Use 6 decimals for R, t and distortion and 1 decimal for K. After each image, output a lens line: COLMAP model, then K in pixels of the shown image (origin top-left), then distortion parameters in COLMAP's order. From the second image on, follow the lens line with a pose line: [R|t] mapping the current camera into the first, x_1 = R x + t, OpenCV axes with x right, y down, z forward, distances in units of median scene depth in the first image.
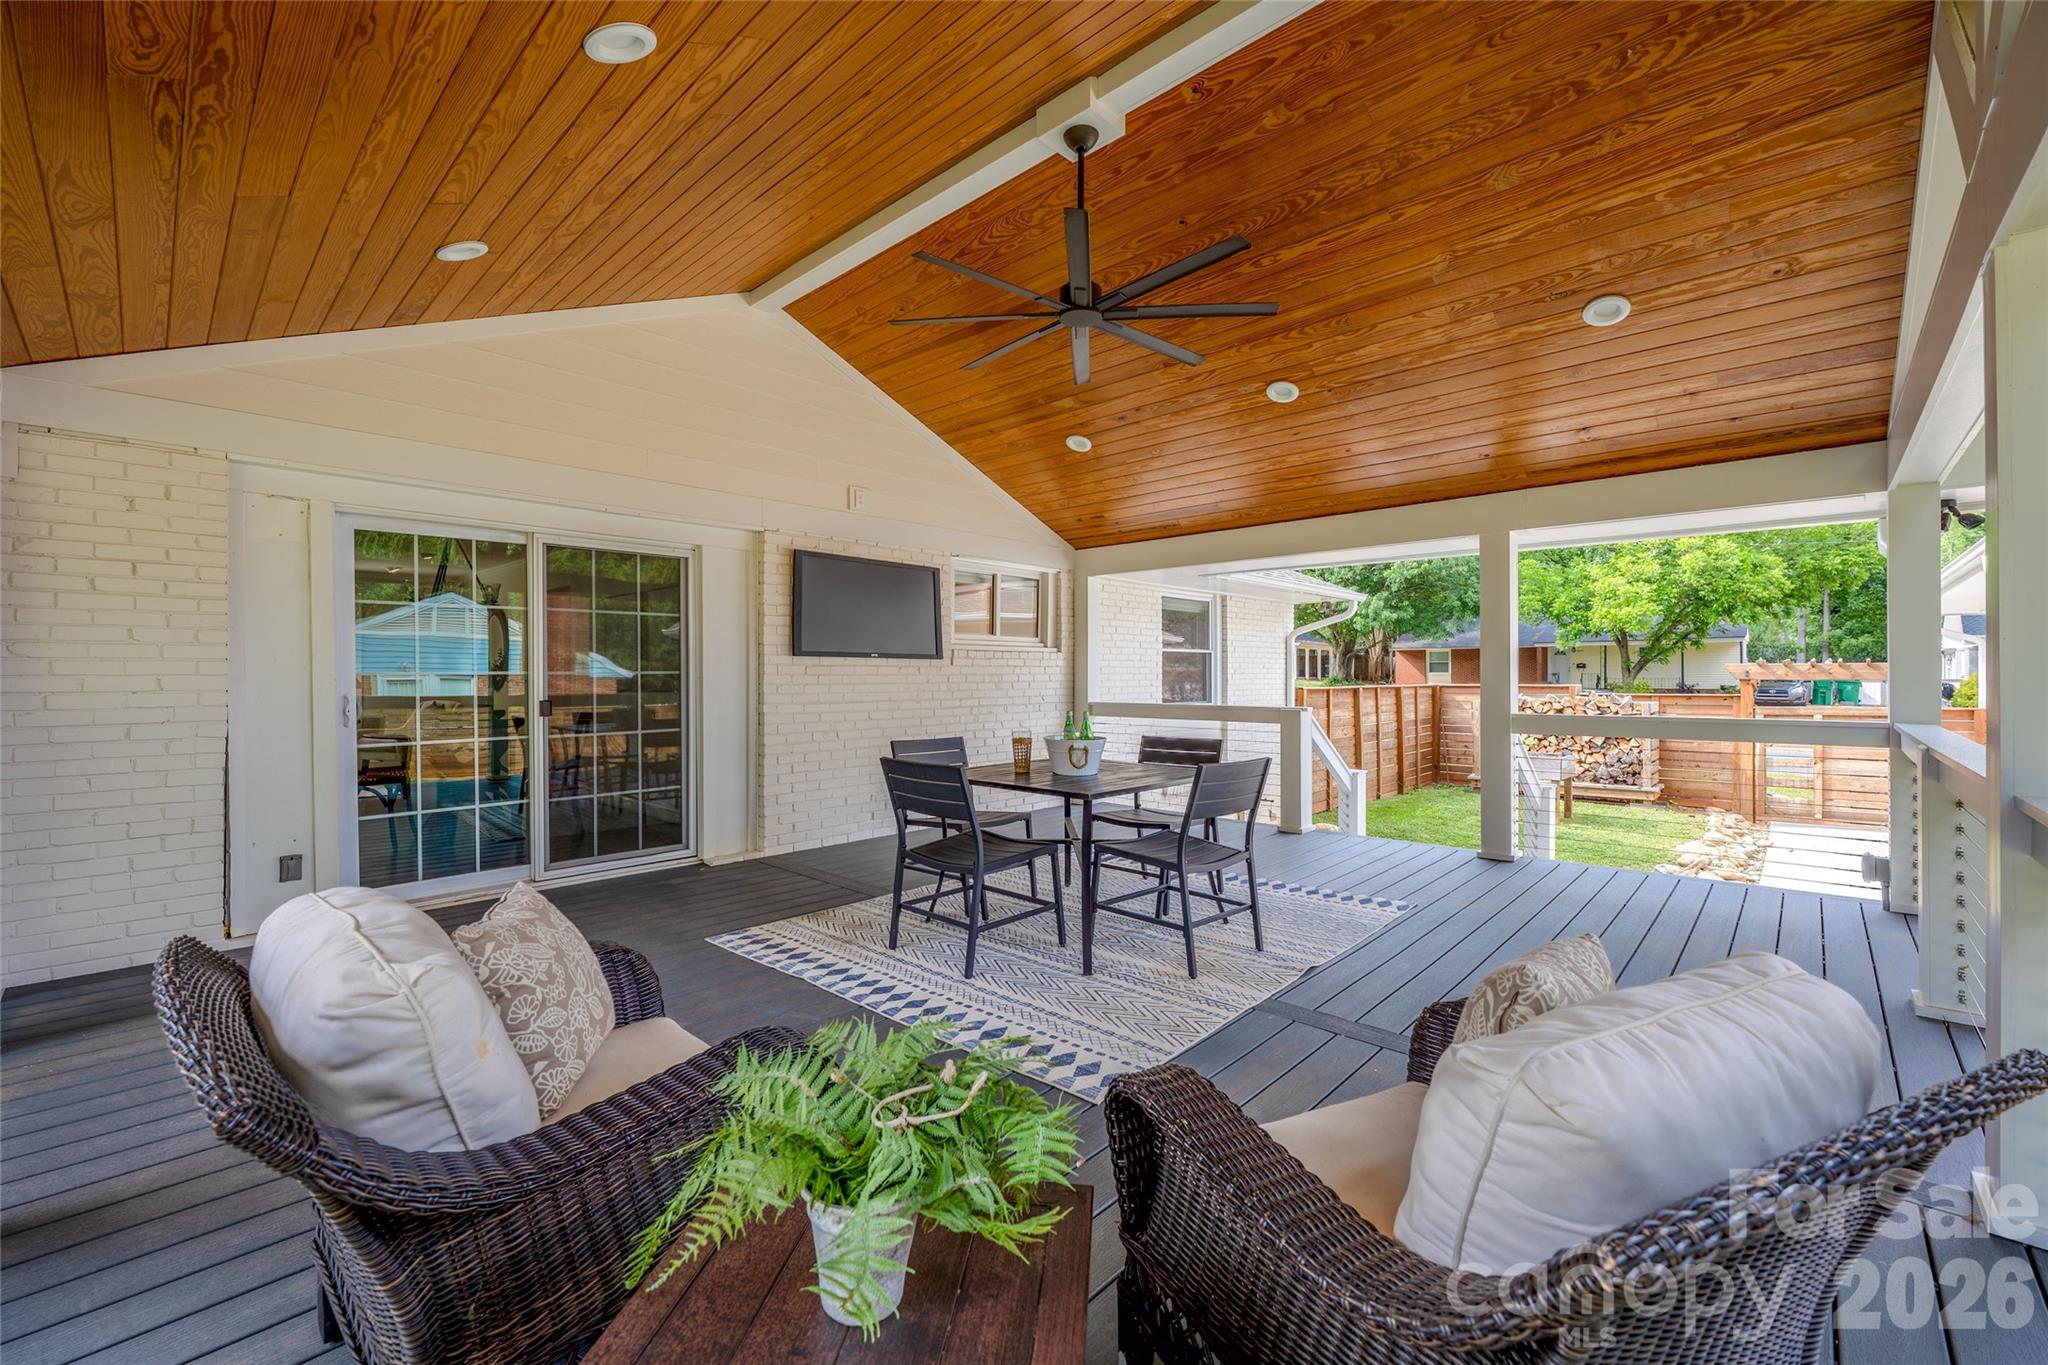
lens RADIAL K [[844.2, 0, 1018.1], [0, 844.2, 682.7], [0, 0, 1]] dist [-0.001235, -0.000088]
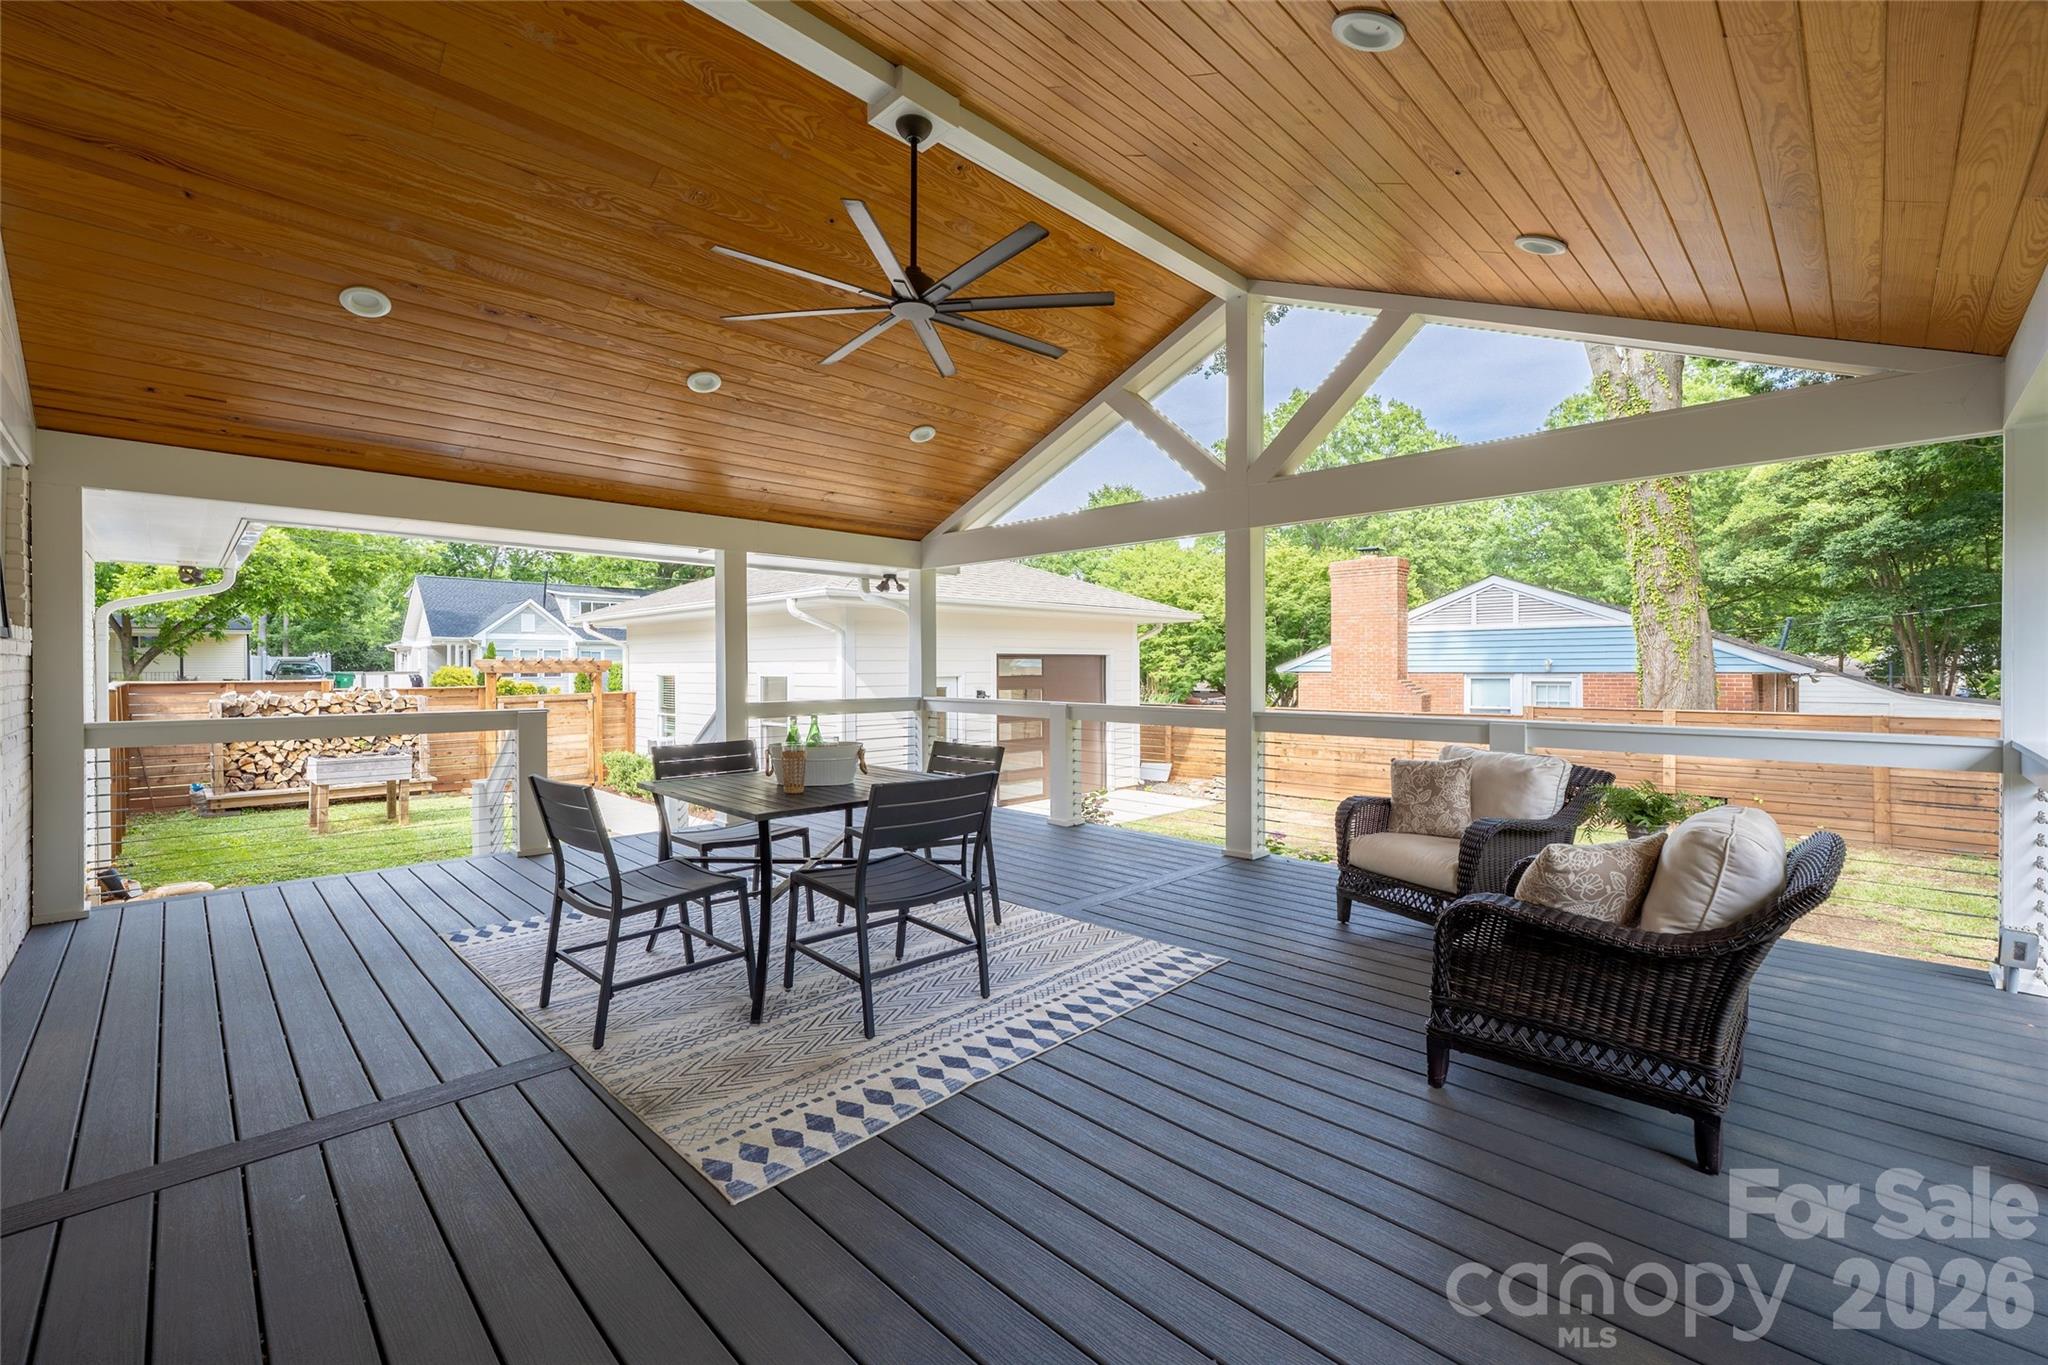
lens RADIAL K [[826.1, 0, 1024.0], [0, 826.1, 682.5], [0, 0, 1]] dist [-0.002060, -0.000269]
pose [[0.032250, -0.015404, 0.999361, -0.891876], [0.006709, 0.999862, 0.015195, -0.015023], [-0.999457, 0.006215, 0.032349, 0.844311]]
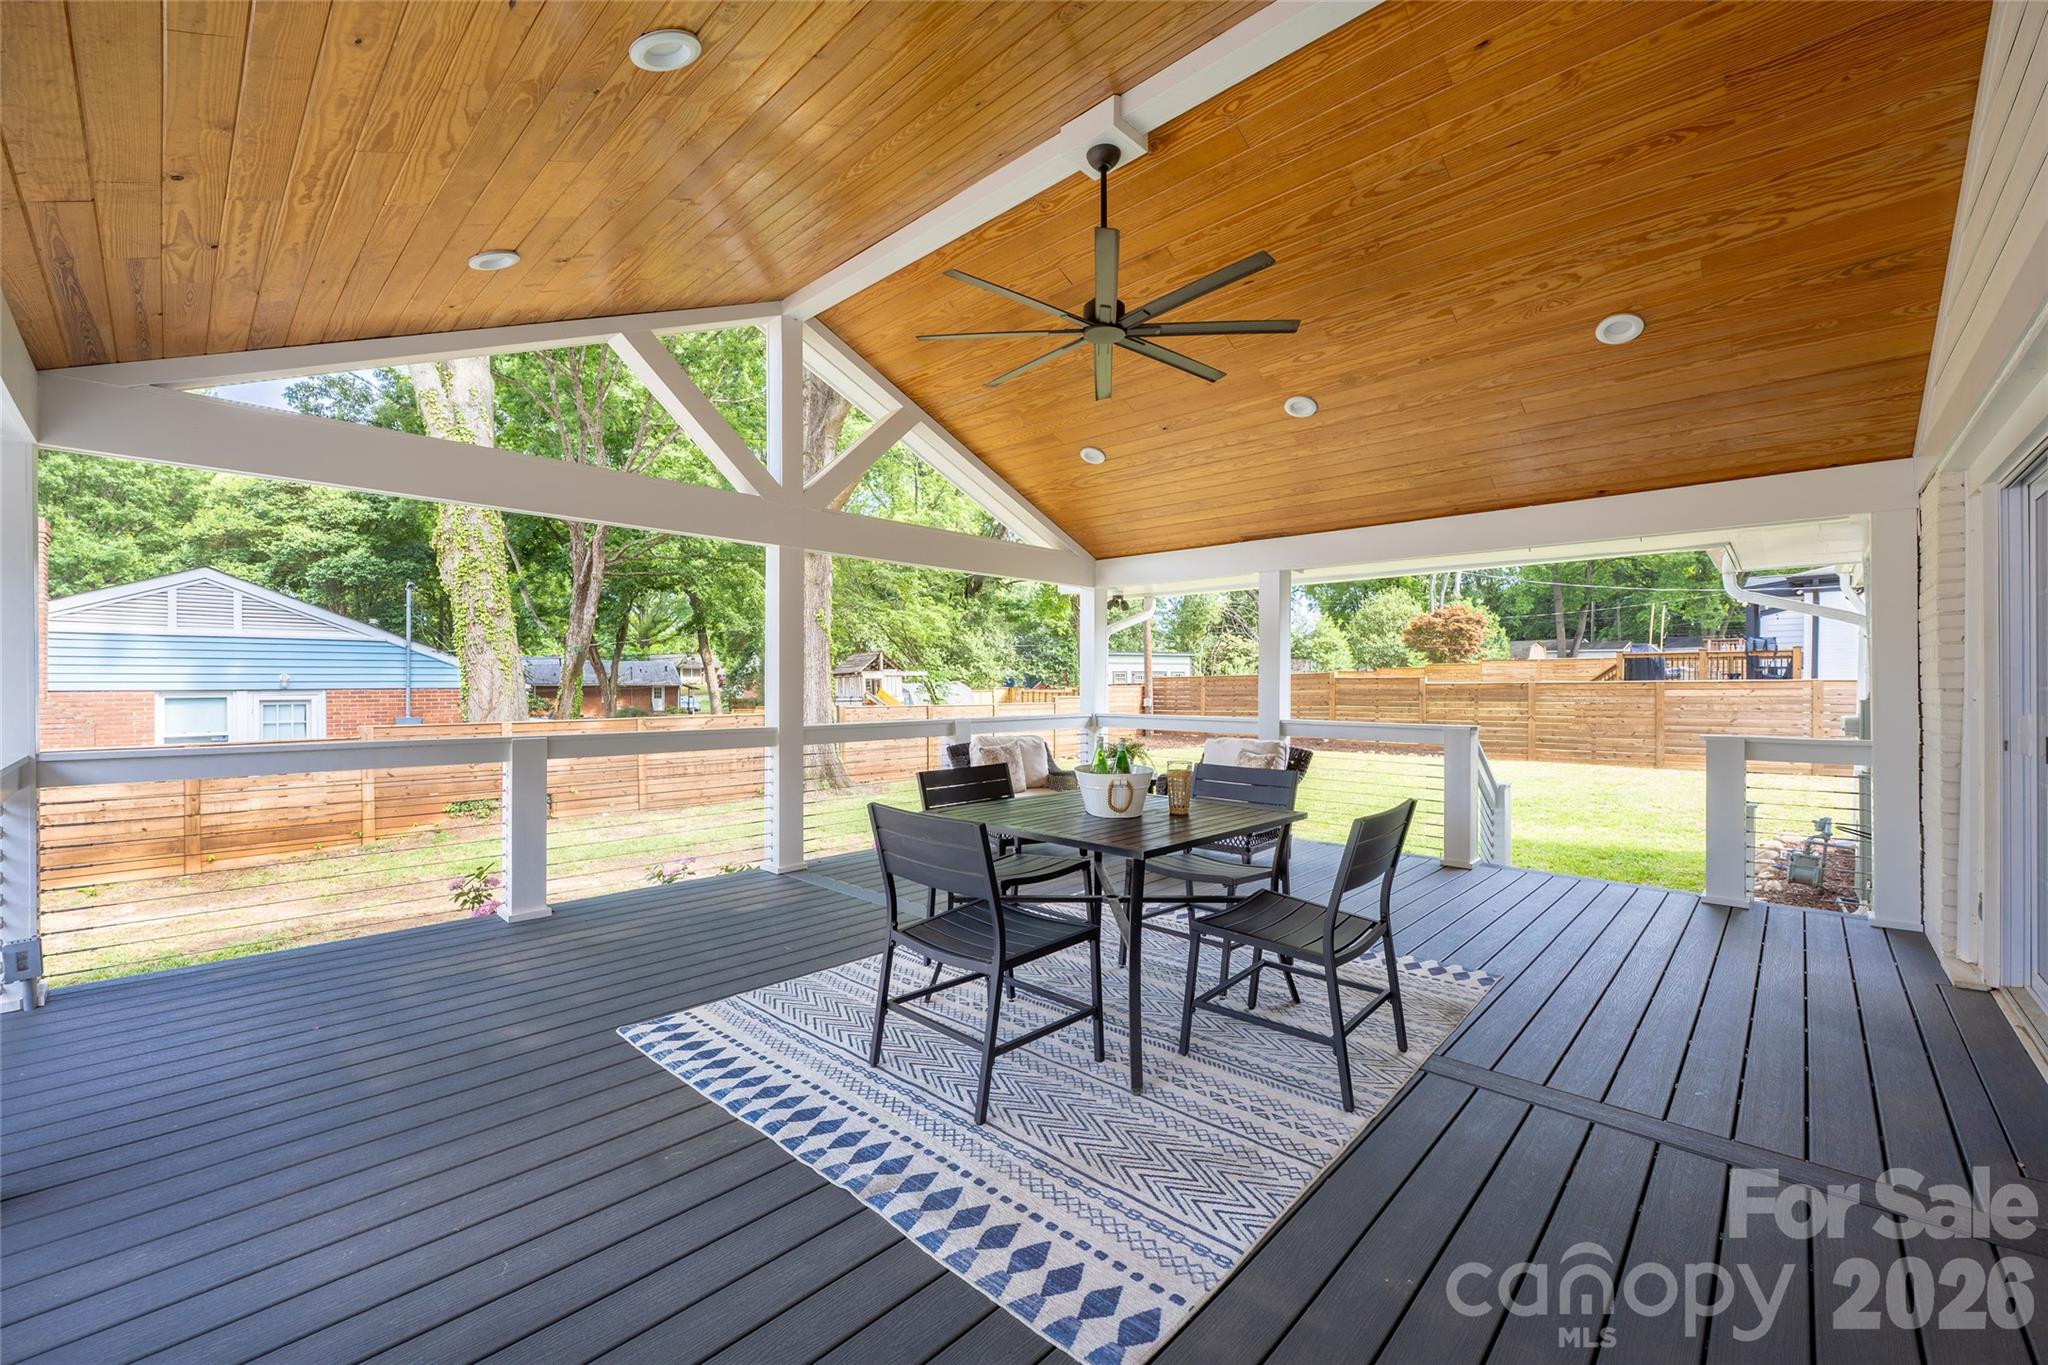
lens RADIAL K [[844.2, 0, 1018.1], [0, 844.2, 682.7], [0, 0, 1]] dist [-0.001235, -0.000088]
pose [[-0.999941, 0.002860, 0.010452, 0.158594], [0.002909, 0.999985, 0.004699, -0.022824], [-0.010438, 0.004729, -0.999934, 2.013995]]
